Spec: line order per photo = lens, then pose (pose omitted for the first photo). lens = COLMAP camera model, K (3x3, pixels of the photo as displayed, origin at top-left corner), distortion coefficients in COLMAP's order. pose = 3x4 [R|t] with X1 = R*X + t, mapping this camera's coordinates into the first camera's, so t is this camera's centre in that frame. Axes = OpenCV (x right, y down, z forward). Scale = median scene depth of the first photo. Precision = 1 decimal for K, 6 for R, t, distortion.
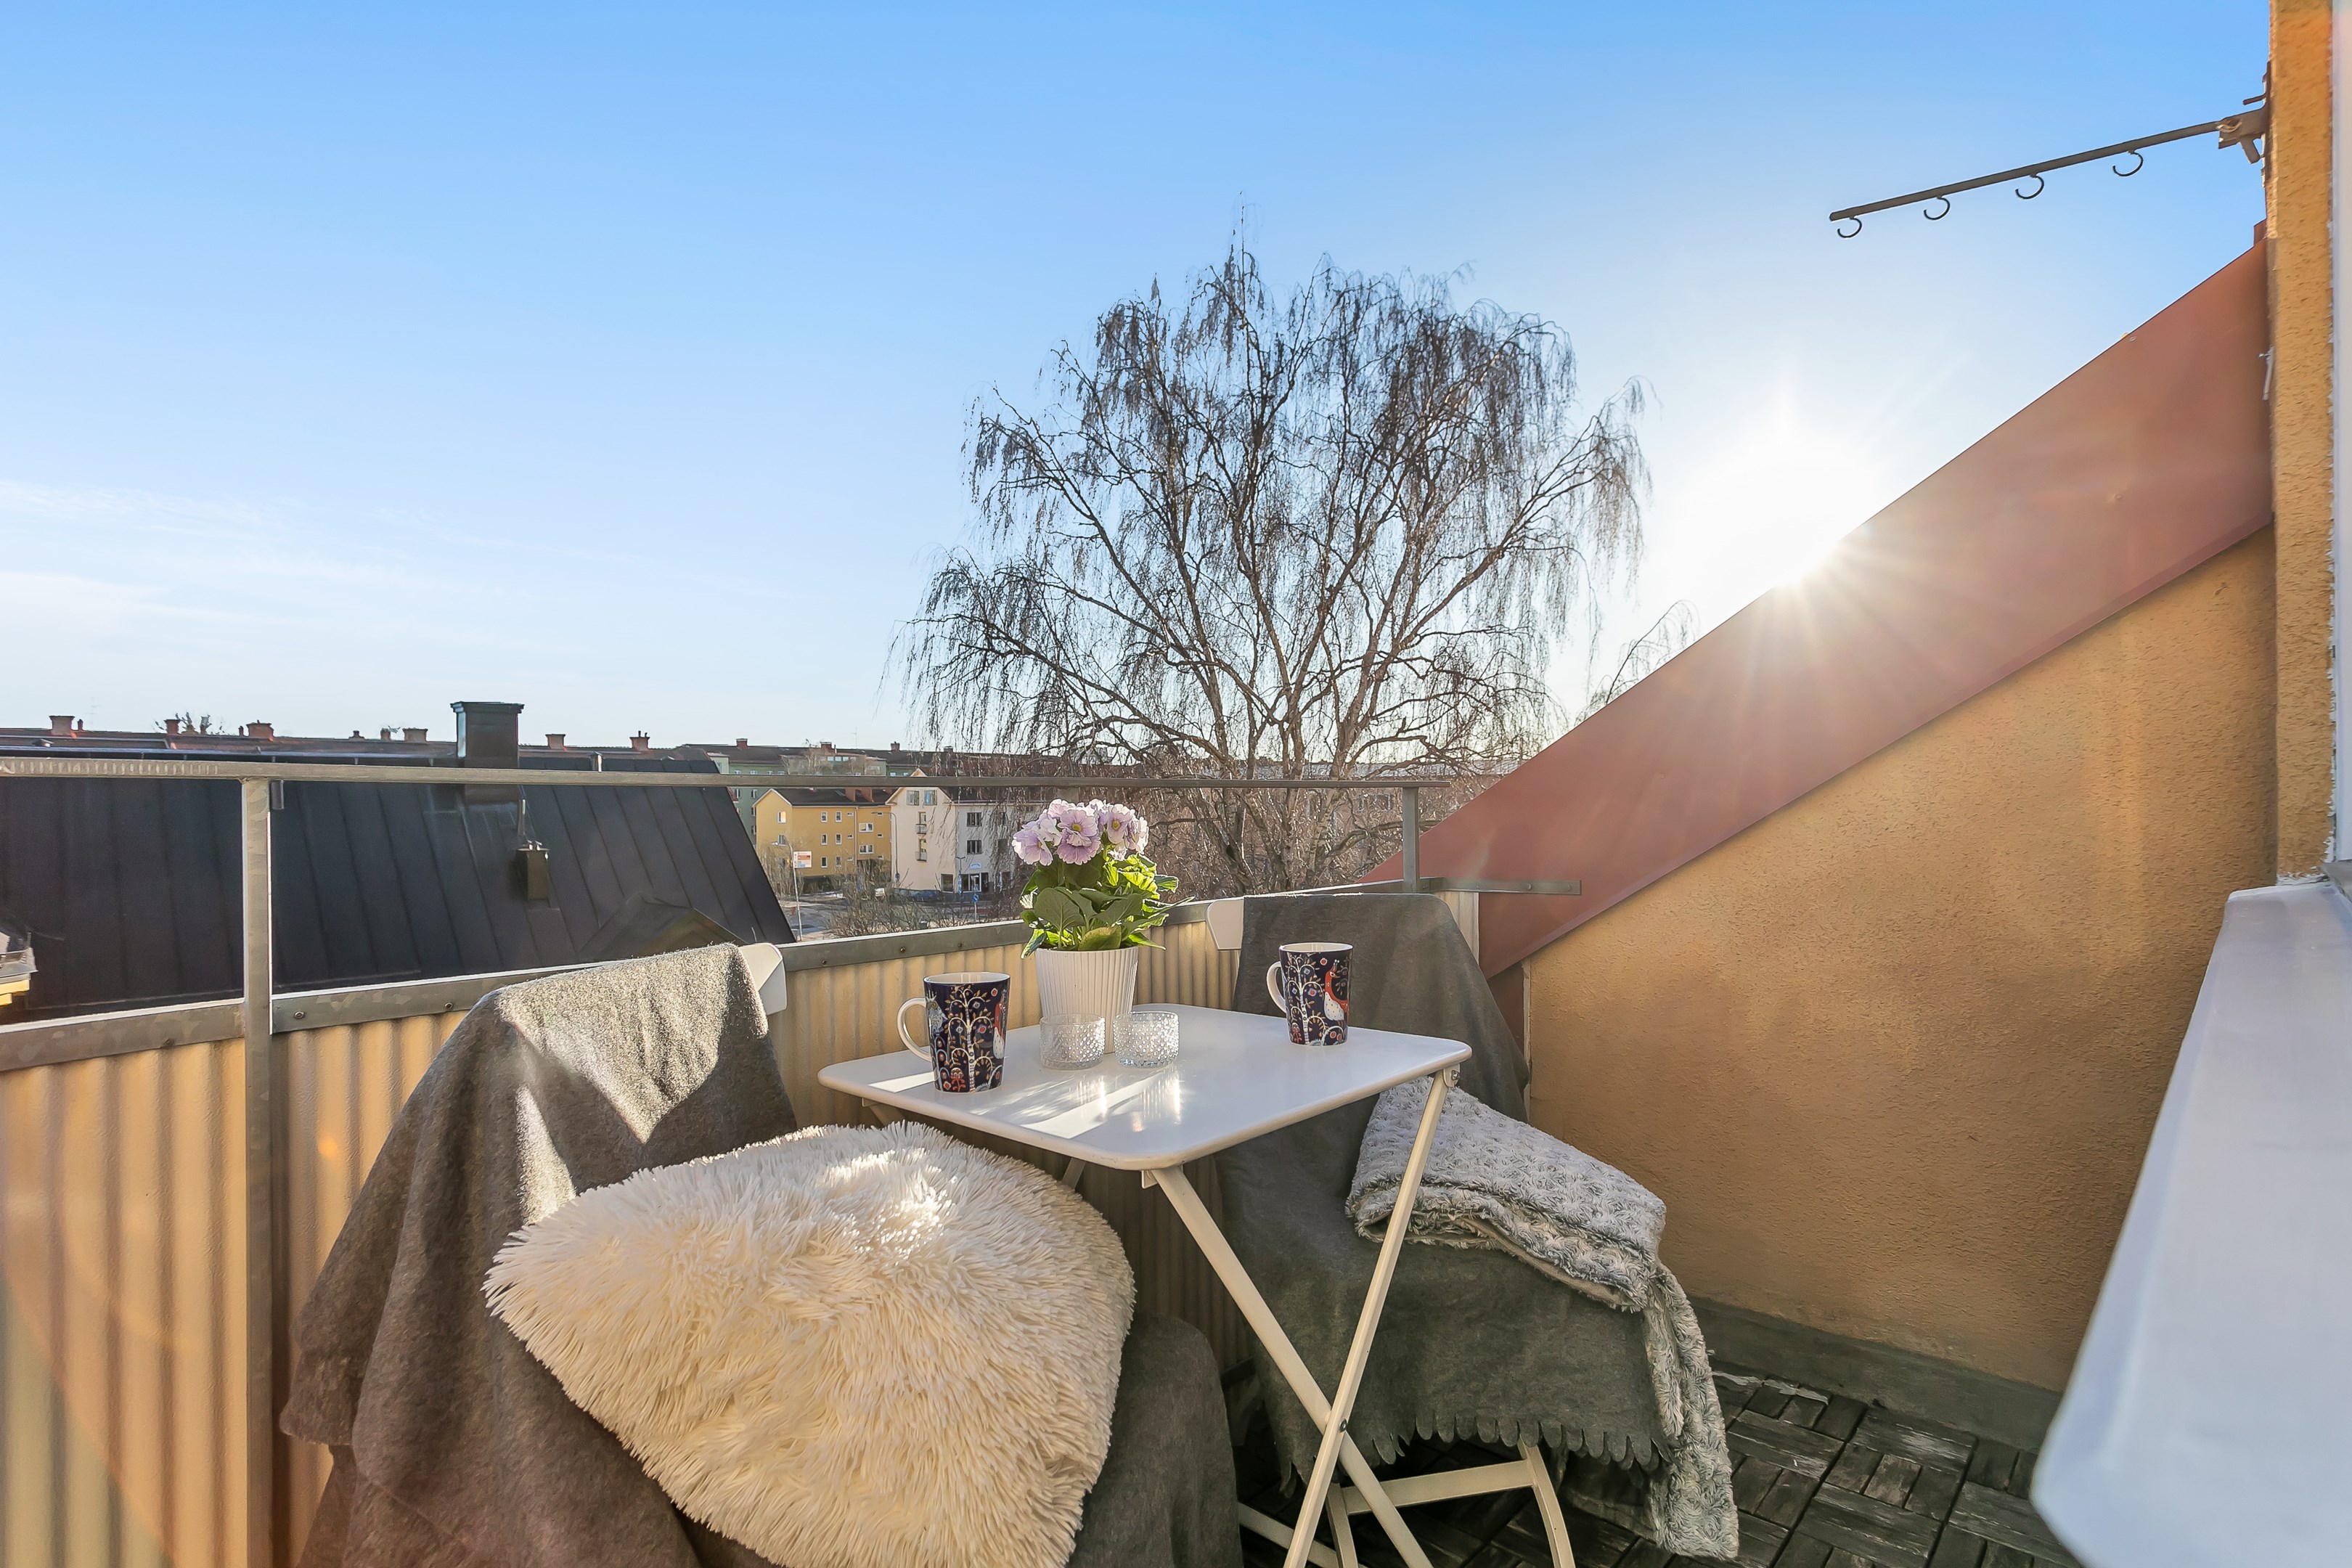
lens RADIAL K [[1162.9, 0, 1164.3], [0, 1162.9, 793.7], [0, 0, 1]] dist [-0.008739, 0.004207]
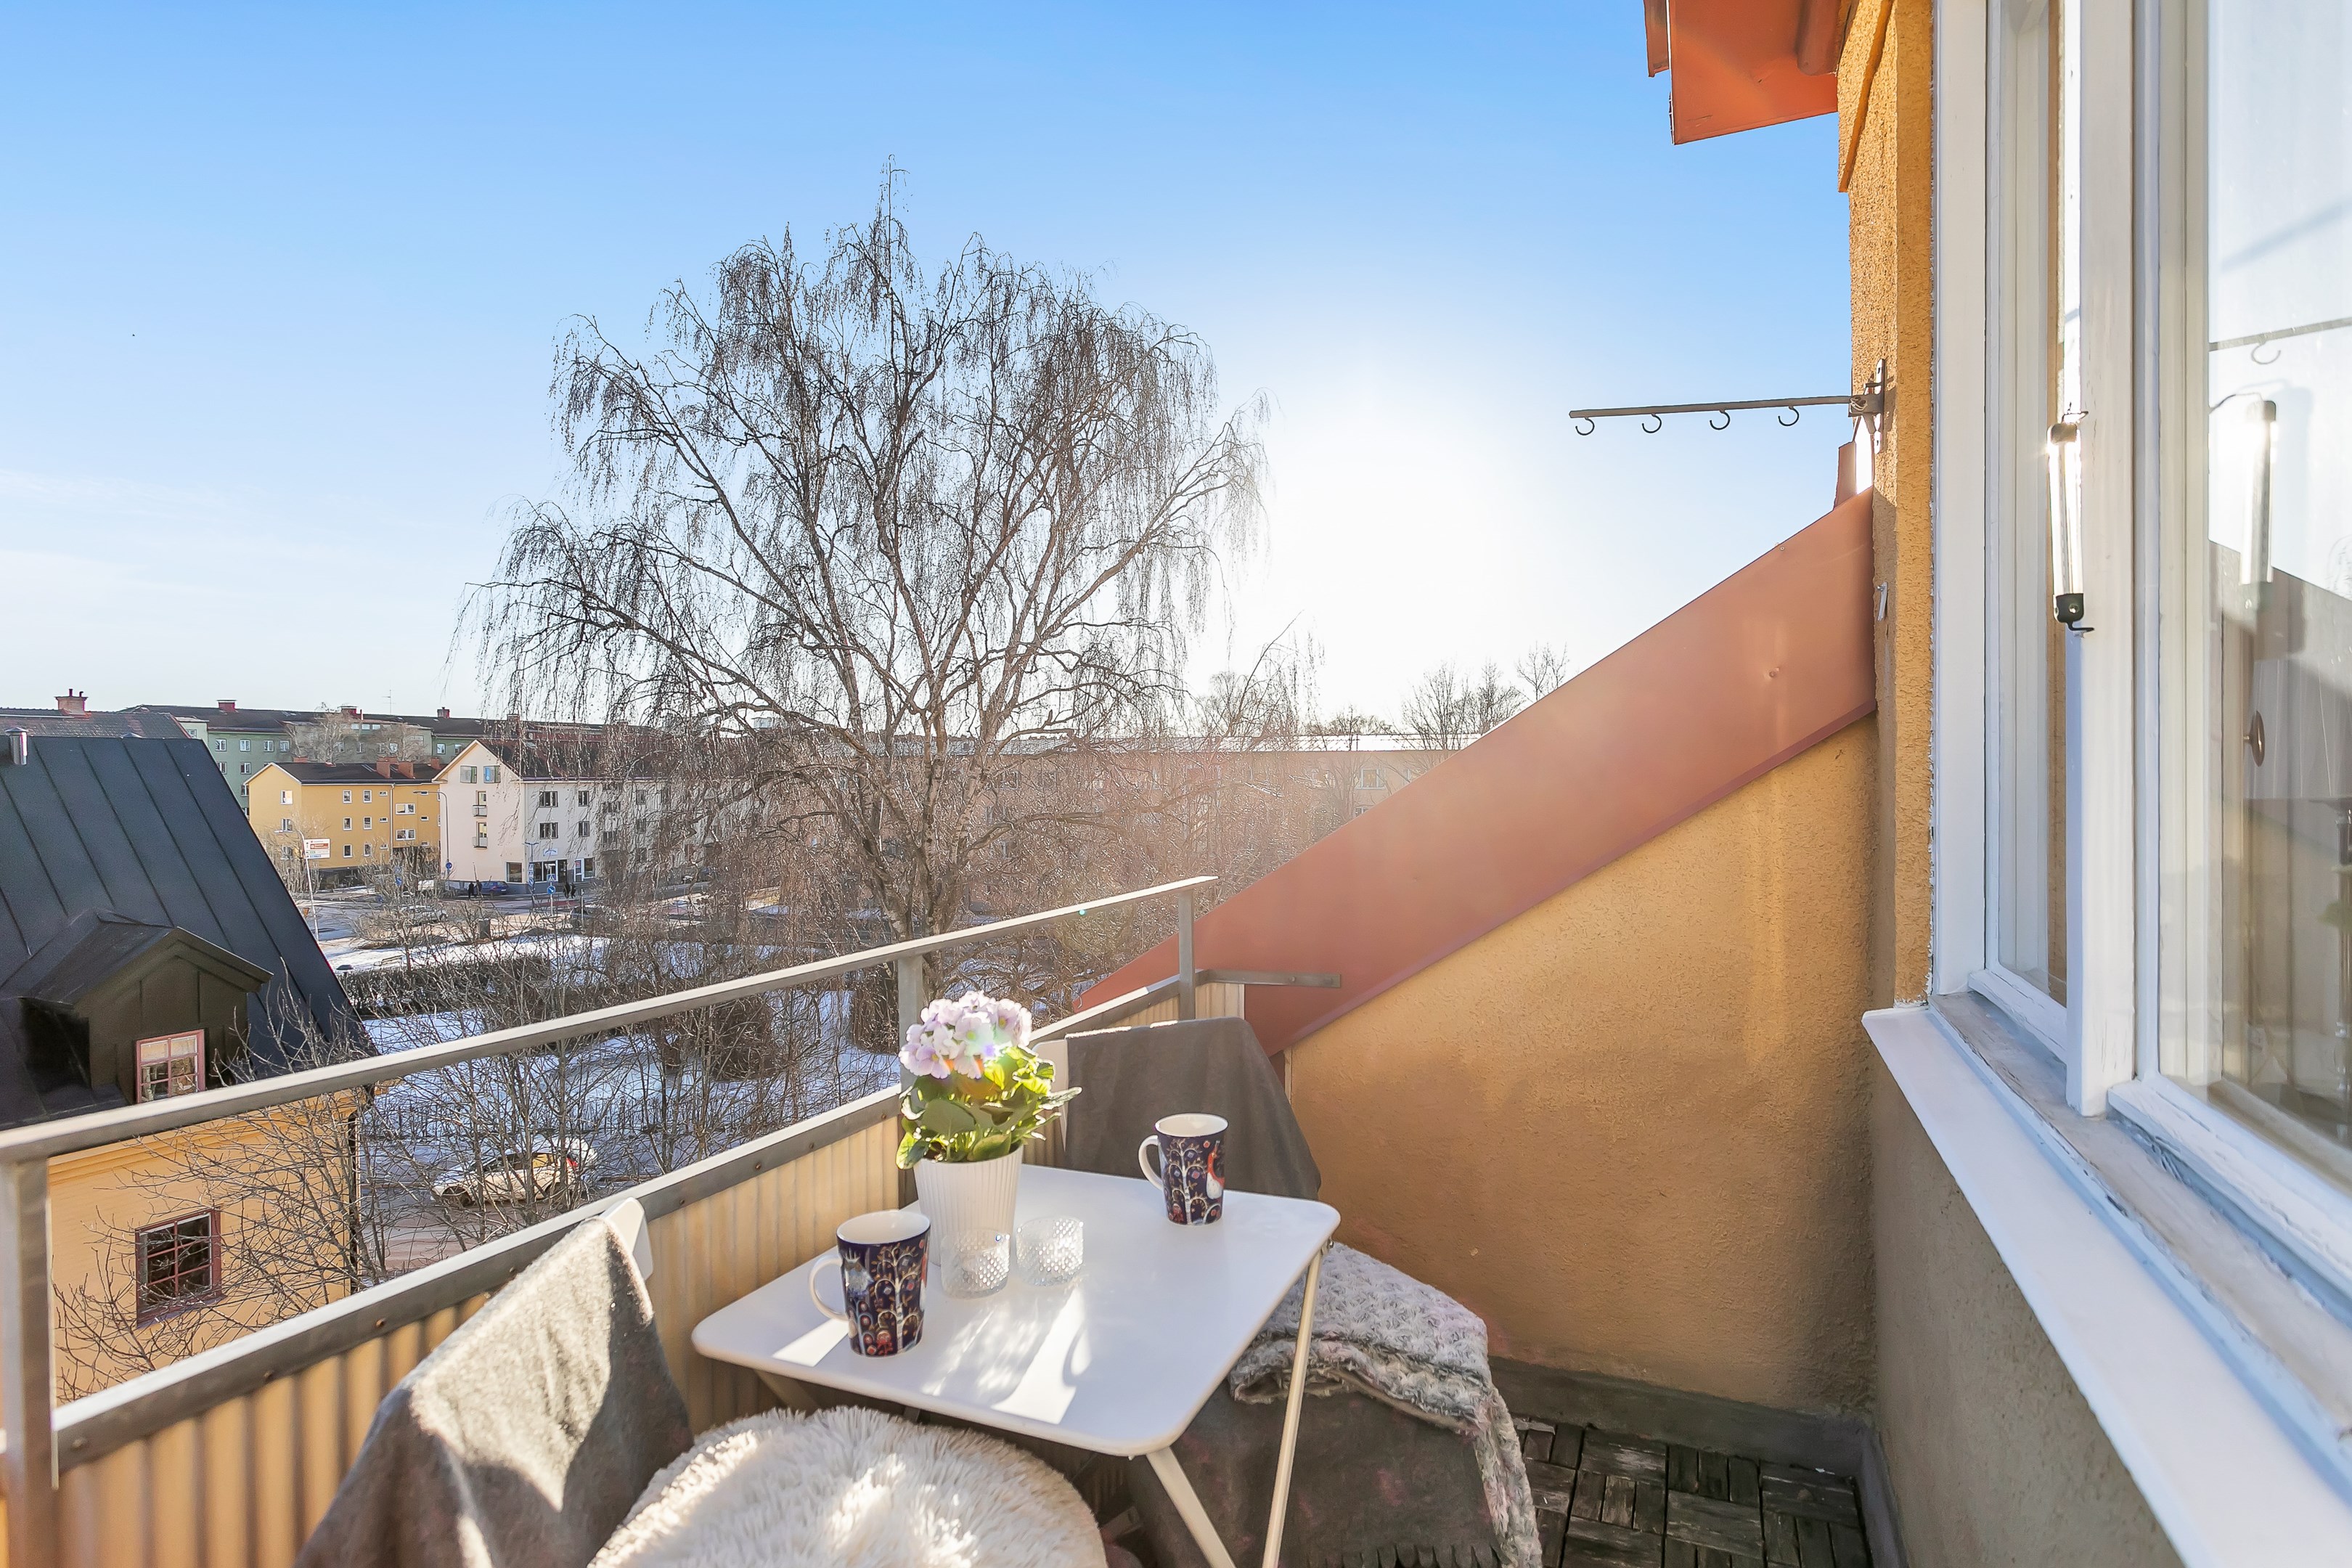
lens RADIAL K [[1187.1, 0, 1185.5], [0, 1187.1, 772.4], [0, 0, 1]] dist [-0.013174, 0.004276]
pose [[0.942533, 0.001377, 0.334111, -0.168606], [-0.004414, 0.999956, 0.008331, -0.140522], [-0.334085, -0.009327, 0.942497, 0.014126]]
